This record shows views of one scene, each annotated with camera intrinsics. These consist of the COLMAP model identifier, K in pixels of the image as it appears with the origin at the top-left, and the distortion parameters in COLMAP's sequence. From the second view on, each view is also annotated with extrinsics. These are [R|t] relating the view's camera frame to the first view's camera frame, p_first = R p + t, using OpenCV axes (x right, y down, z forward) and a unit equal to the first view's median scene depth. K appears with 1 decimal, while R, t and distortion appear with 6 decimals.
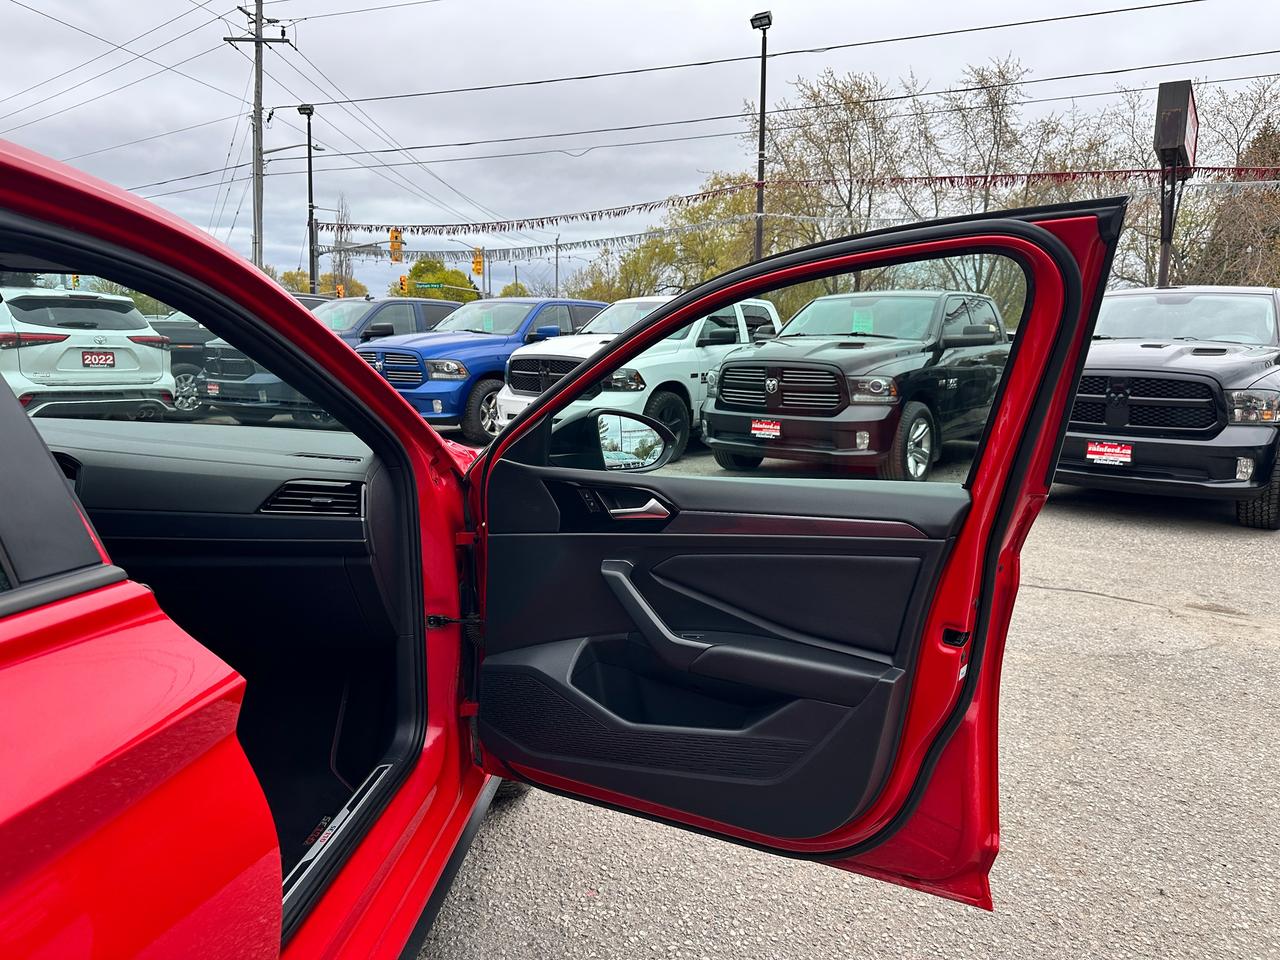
lens RADIAL K [[927.7, 0, 640.0], [0, 927.7, 480.0], [0, 0, 1]] dist [0.004600, -0.004113]
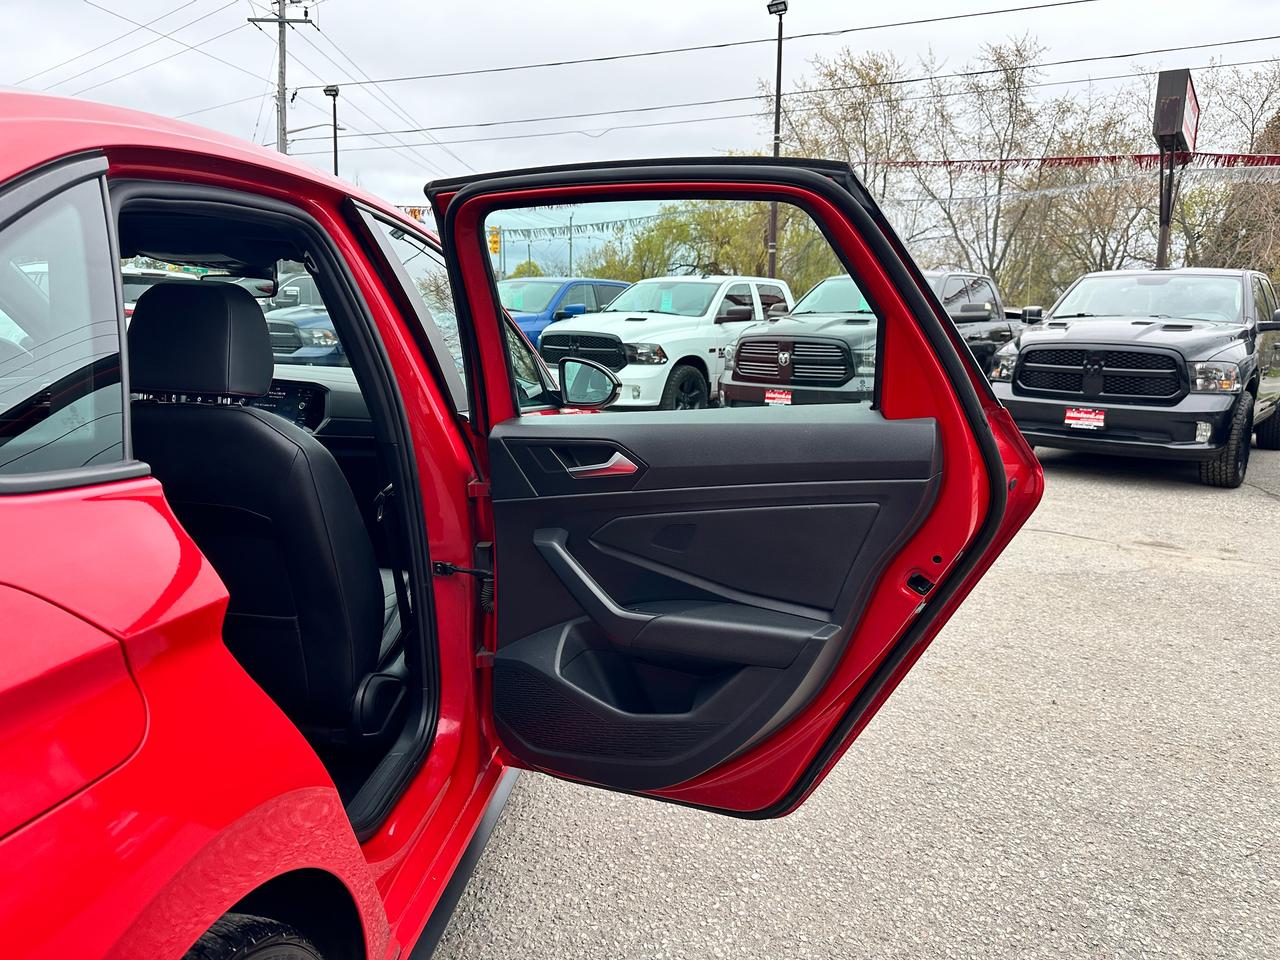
lens RADIAL K [[924.4, 0, 642.2], [0, 924.4, 485.1], [0, 0, 1]] dist [0.015704, -0.021499]
pose [[0.999927, 0.004933, -0.011000, -0.010721], [-0.004626, 0.999604, 0.027741, 0.014702], [0.011132, -0.027688, 0.999555, -0.081606]]
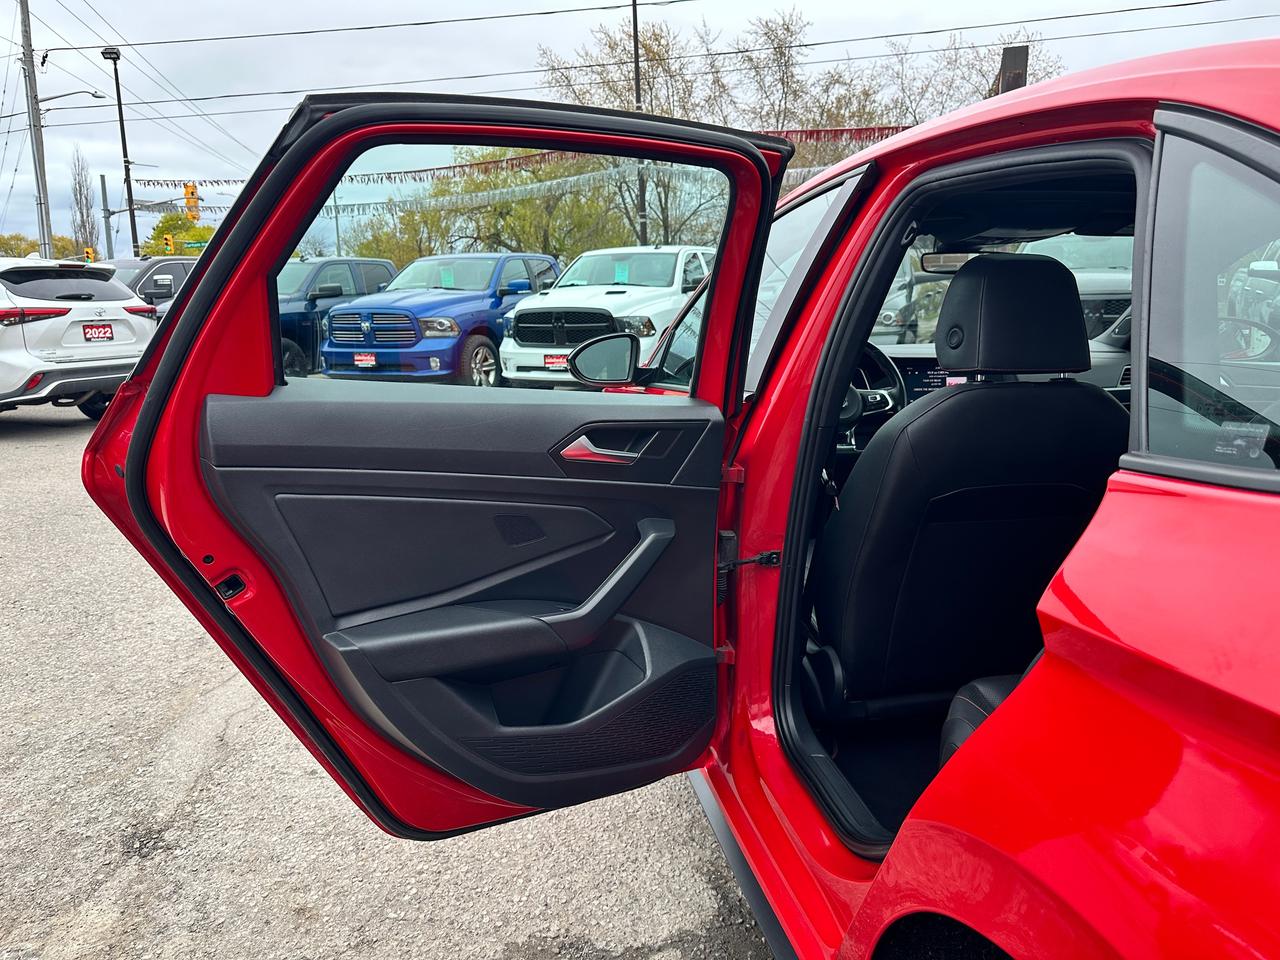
lens RADIAL K [[924.4, 0, 642.2], [0, 924.4, 485.1], [0, 0, 1]] dist [0.015704, -0.021499]
pose [[0.972271, -0.087777, 0.216760, -0.239005], [0.075404, 0.995050, 0.064725, 0.005009], [-0.221368, -0.046586, 0.974077, -0.048184]]
